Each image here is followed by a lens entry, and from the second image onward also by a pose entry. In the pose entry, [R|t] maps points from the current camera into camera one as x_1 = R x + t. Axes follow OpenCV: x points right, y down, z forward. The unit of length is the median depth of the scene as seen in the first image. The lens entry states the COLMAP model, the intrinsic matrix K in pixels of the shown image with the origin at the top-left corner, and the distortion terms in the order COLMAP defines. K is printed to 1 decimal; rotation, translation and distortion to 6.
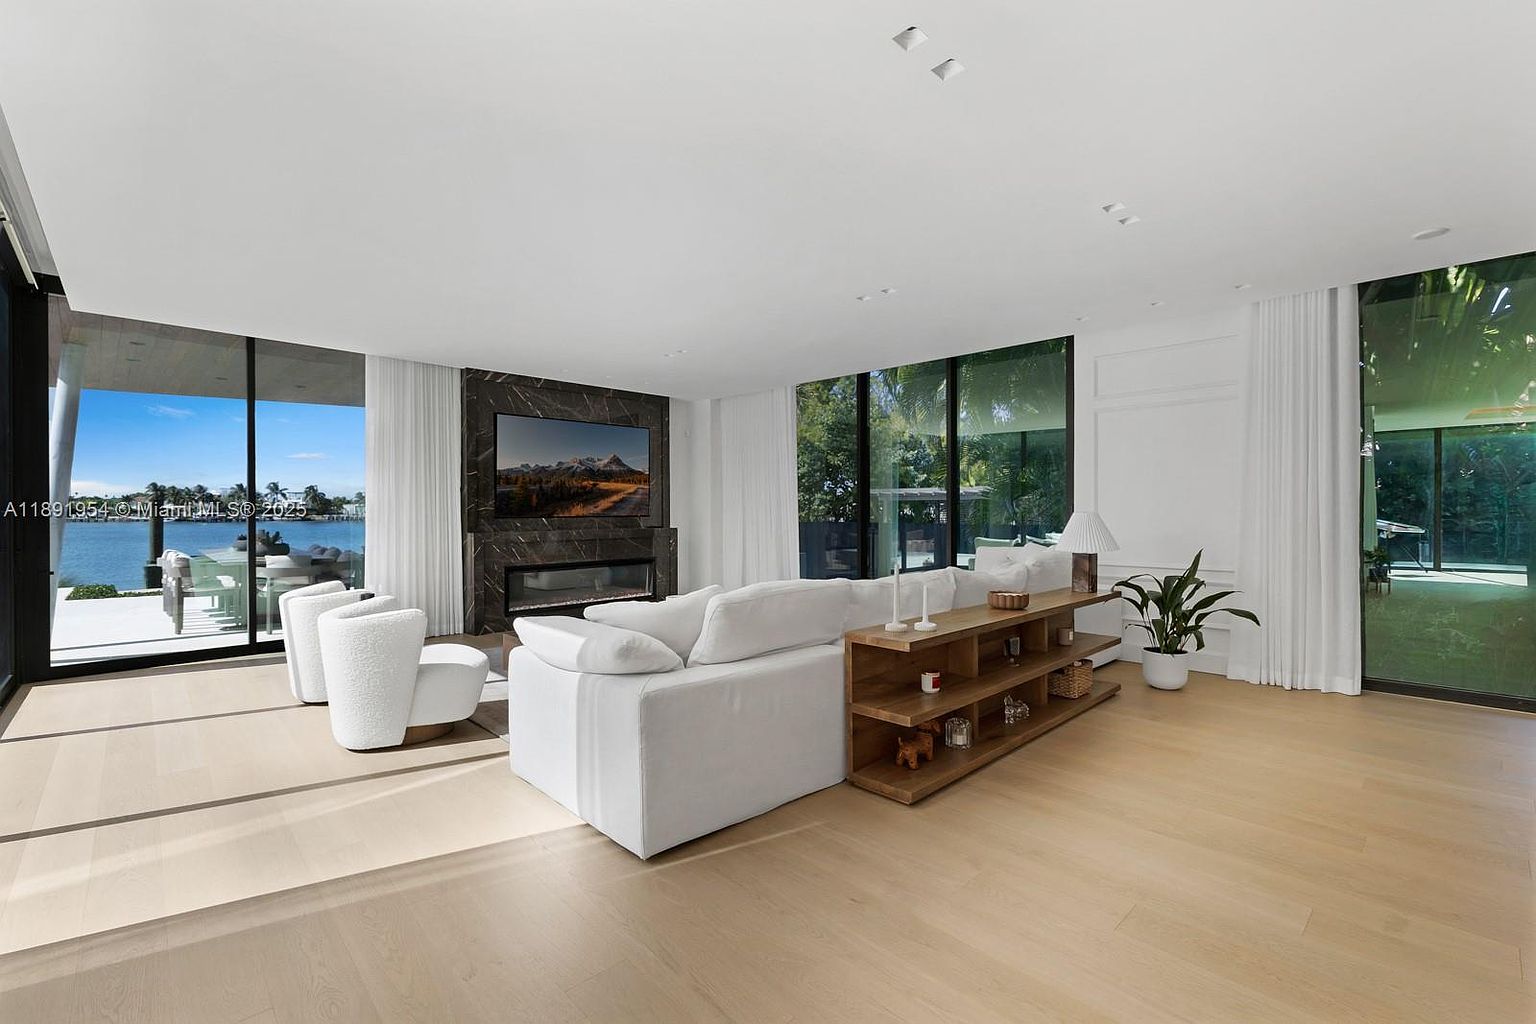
lens RADIAL K [[671.6, 0, 766.8], [0, 671.6, 516.3], [0, 0, 1]] dist [-0.001830, 0.000054]
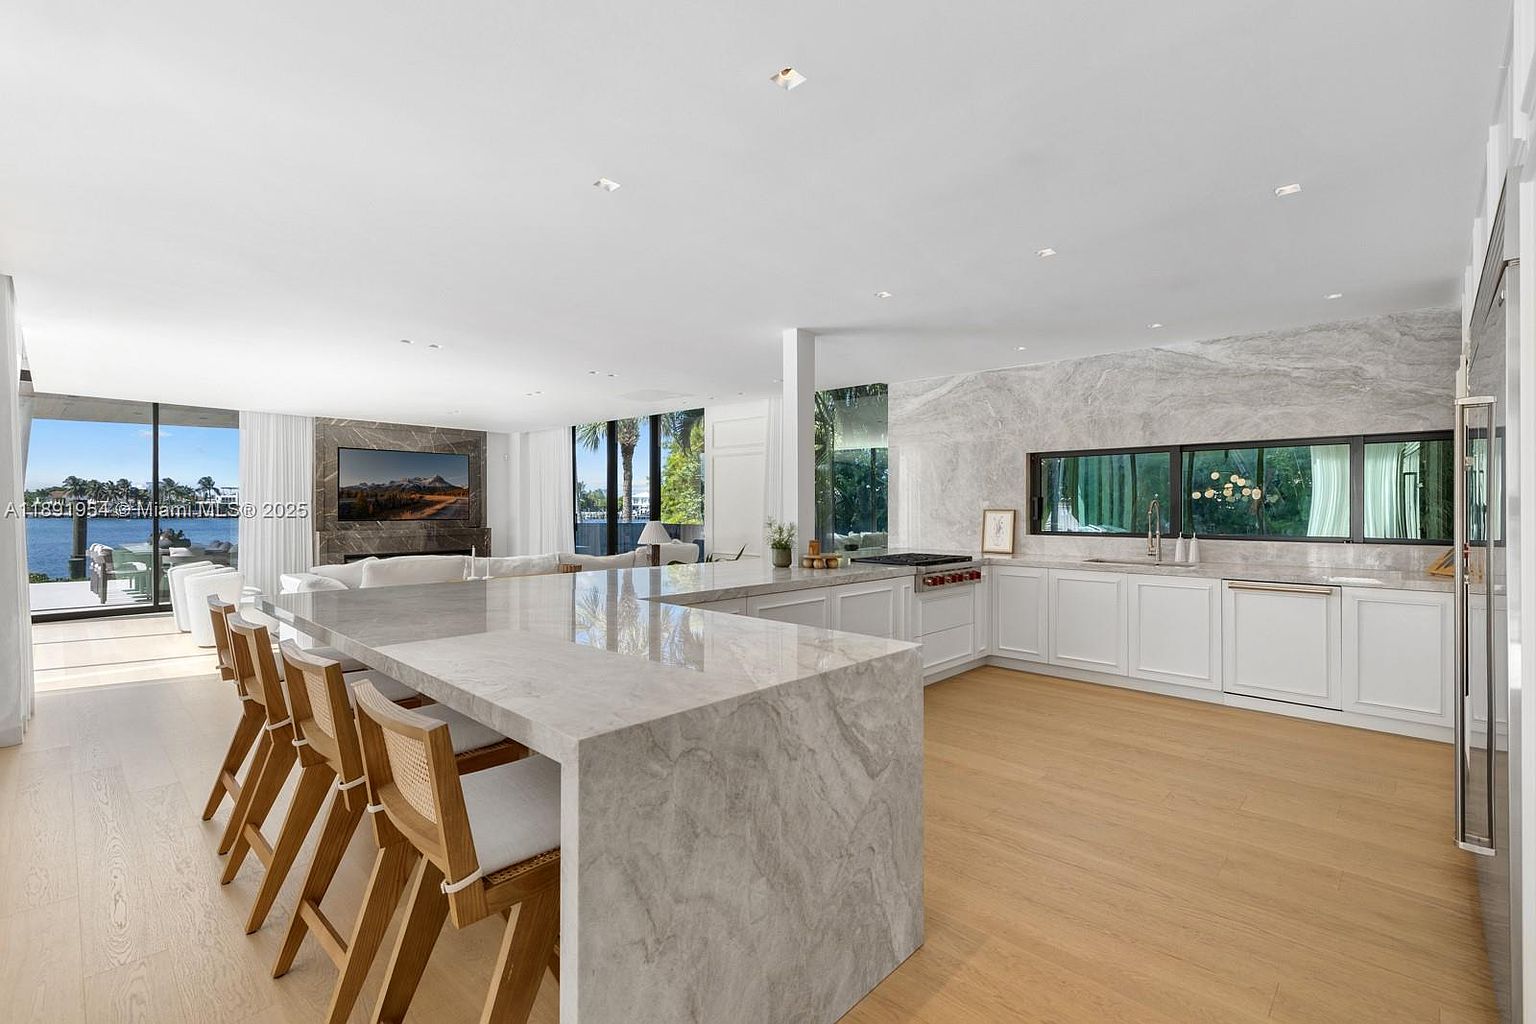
lens RADIAL K [[674.2, 0, 772.6], [0, 674.2, 511.0], [0, 0, 1]] dist [0.002877, 0.000154]
pose [[0.998027, 0.002562, 0.062729, 0.399009], [-0.002343, 0.999991, -0.003577, -0.015395], [-0.062738, 0.003423, 0.998024, -0.462609]]
